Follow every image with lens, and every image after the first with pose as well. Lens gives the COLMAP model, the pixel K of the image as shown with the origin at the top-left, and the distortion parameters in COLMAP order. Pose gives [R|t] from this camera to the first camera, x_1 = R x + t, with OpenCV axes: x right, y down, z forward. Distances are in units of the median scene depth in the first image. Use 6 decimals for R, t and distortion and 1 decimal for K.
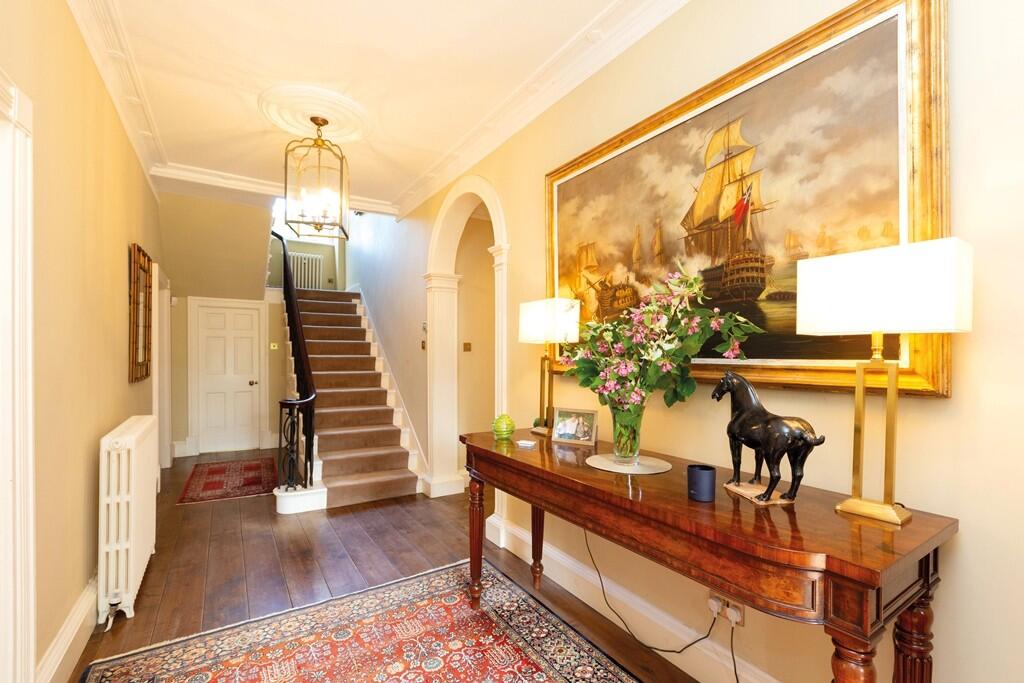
lens RADIAL K [[460.7, 0, 504.1], [0, 460.7, 346.1], [0, 0, 1]] dist [-0.005276, 0.000310]
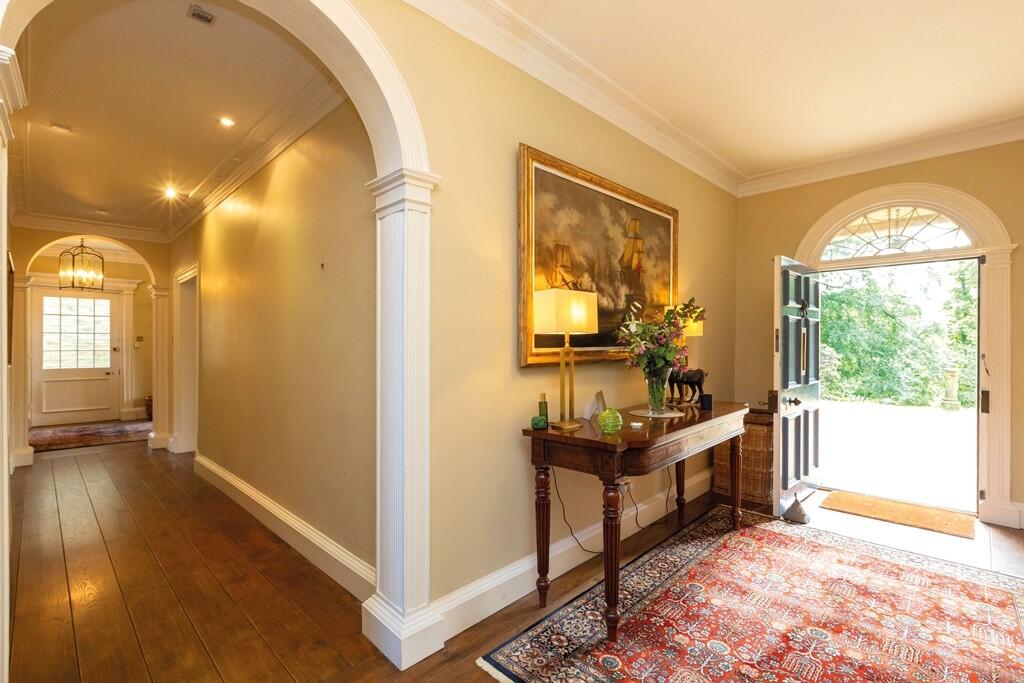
lens RADIAL K [[460.7, 0, 501.2], [0, 460.7, 343.5], [0, 0, 1]] dist [-0.005276, 0.000310]
pose [[-0.221111, 0.005987, 0.975230, -1.009877], [-0.000942, 0.999979, -0.006353, 0.024394], [-0.975248, -0.002324, -0.221100, 1.638460]]
